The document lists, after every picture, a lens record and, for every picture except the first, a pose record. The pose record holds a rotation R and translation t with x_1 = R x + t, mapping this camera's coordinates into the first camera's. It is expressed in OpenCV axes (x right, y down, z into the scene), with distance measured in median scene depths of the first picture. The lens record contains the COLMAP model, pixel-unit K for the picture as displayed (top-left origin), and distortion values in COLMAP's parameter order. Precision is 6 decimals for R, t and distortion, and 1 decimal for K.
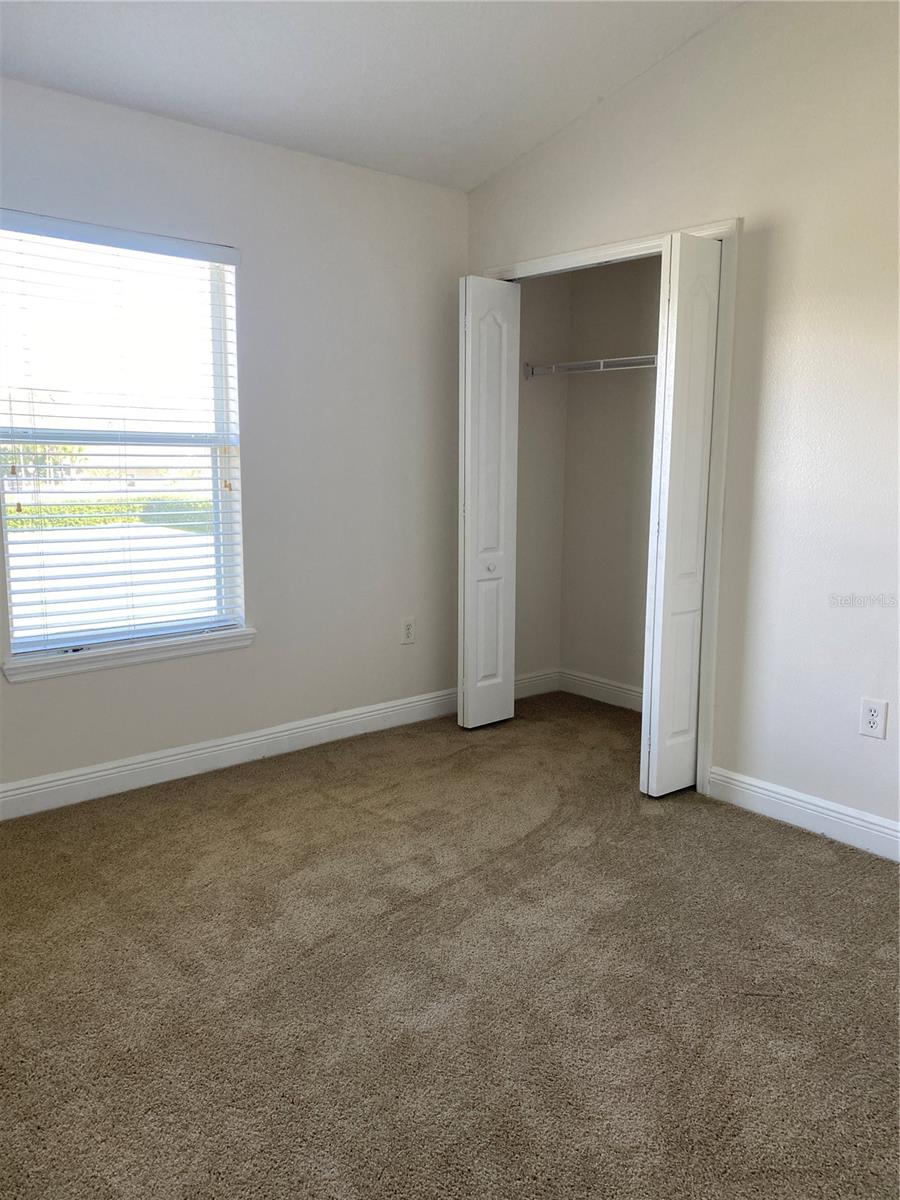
lens RADIAL K [[913.6, 0, 450.0], [0, 913.6, 600.0], [0, 0, 1]] dist [-0.002277, 0.039472]
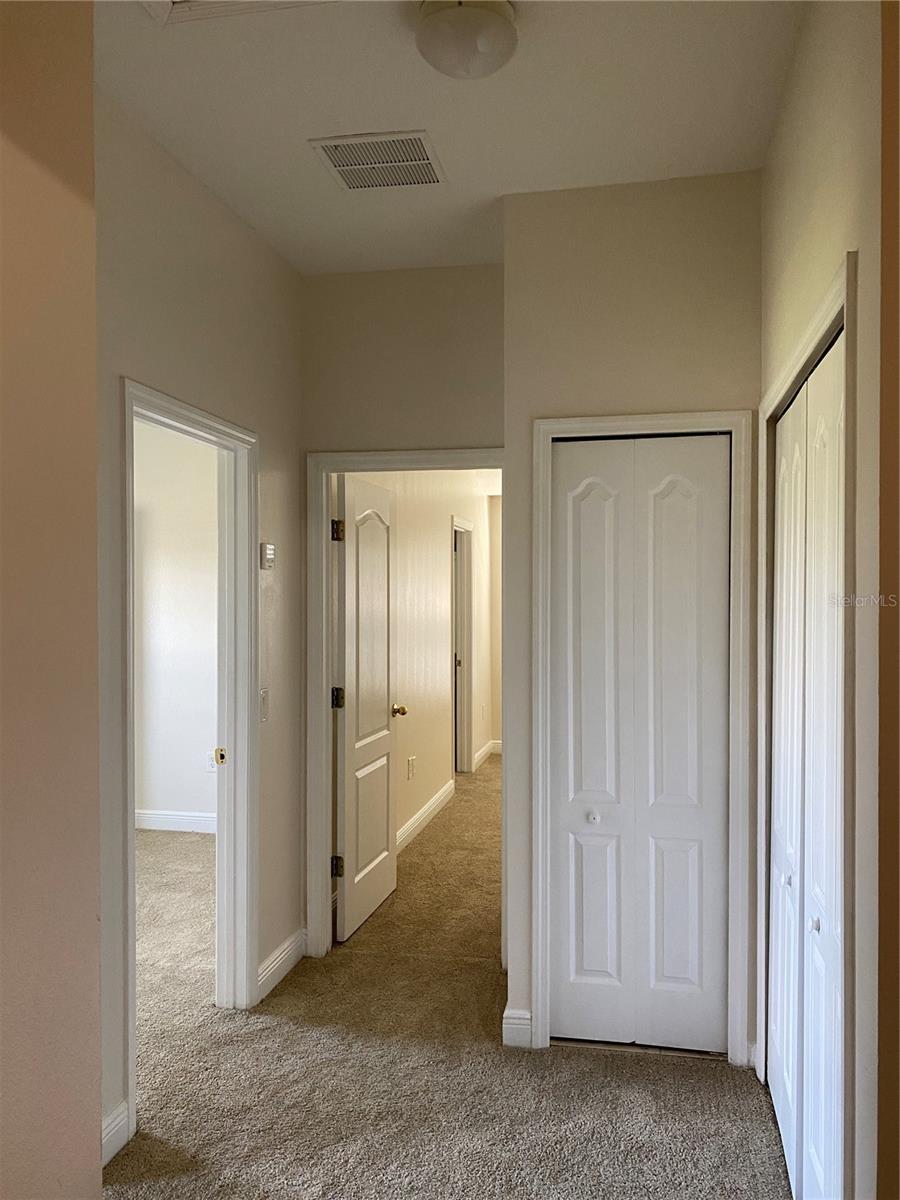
lens RADIAL K [[913.6, 0, 450.0], [0, 913.6, 600.0], [0, 0, 1]] dist [-0.002277, 0.039472]
pose [[0.786112, -0.013527, 0.617936, -0.307952], [0.110730, 0.986668, -0.119267, 0.068458], [-0.608084, 0.162182, 0.777130, -0.797779]]
